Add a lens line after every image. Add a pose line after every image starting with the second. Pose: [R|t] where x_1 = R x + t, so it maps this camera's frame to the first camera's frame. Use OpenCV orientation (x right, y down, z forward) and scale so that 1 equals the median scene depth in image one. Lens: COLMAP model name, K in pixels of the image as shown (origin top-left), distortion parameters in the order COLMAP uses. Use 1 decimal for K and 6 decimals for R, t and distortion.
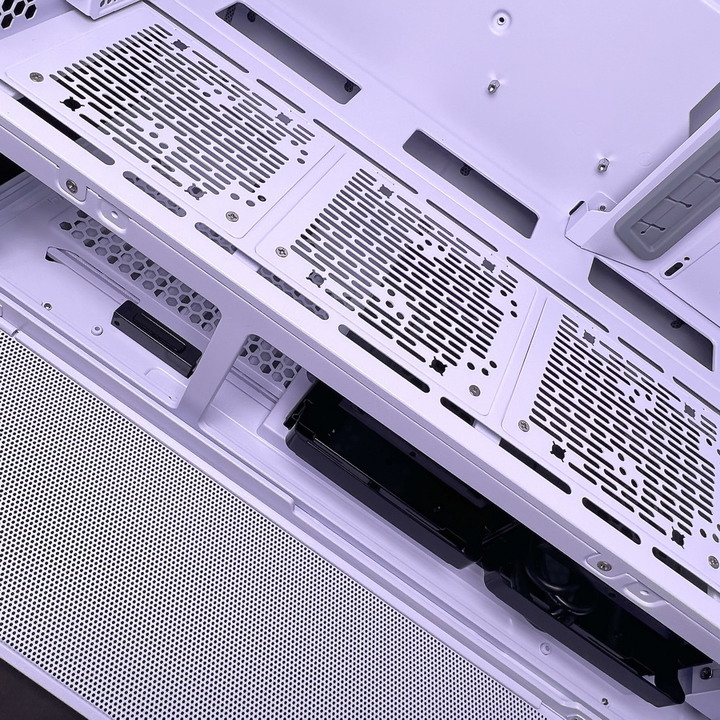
lens RADIAL K [[659.8, 0, 328.1], [0, 659.8, 343.1], [0, 0, 1]] dist [-0.007454, 0.005024]
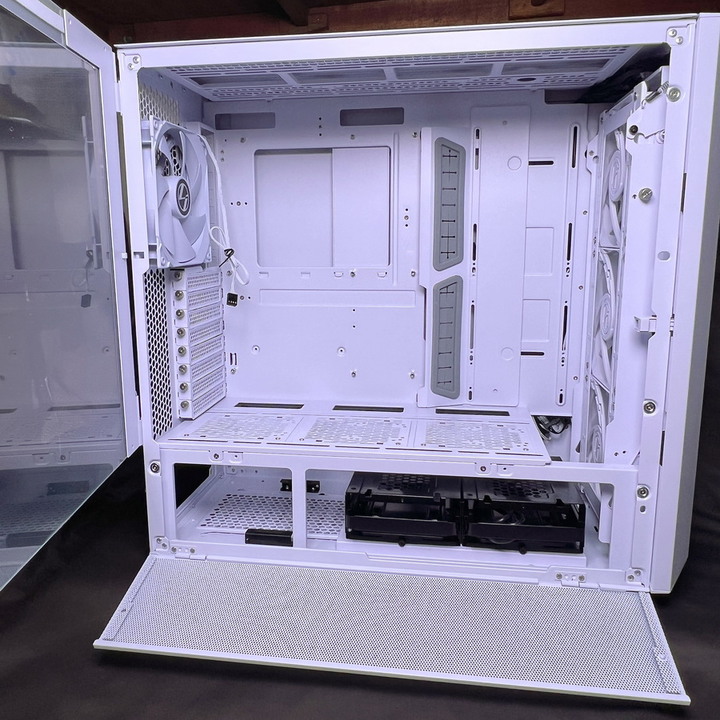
lens RADIAL K [[659.8, 0, 328.1], [0, 659.8, 343.1], [0, 0, 1]] dist [-0.007454, 0.005024]
pose [[0.872541, -0.443056, 0.205849, -0.282777], [0.468737, 0.640474, -0.608341, 1.002240], [0.137688, 0.627291, 0.766516, -0.941050]]
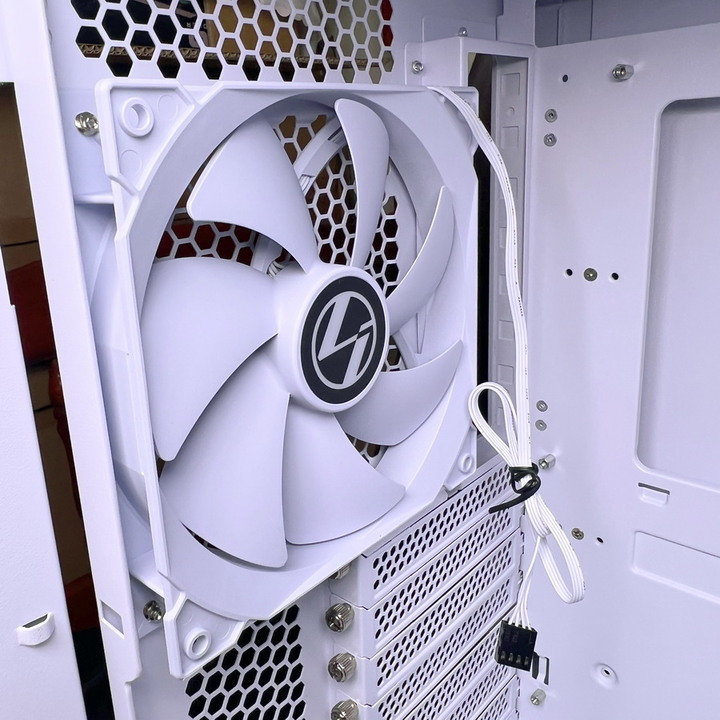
lens RADIAL K [[659.8, 0, 328.1], [0, 659.8, 343.1], [0, 0, 1]] dist [-0.007454, 0.005024]
pose [[0.857011, -0.361447, -0.367271, 0.172191], [0.033923, 0.750763, -0.659700, -0.457692], [0.514180, 0.552912, 0.655673, -0.041660]]
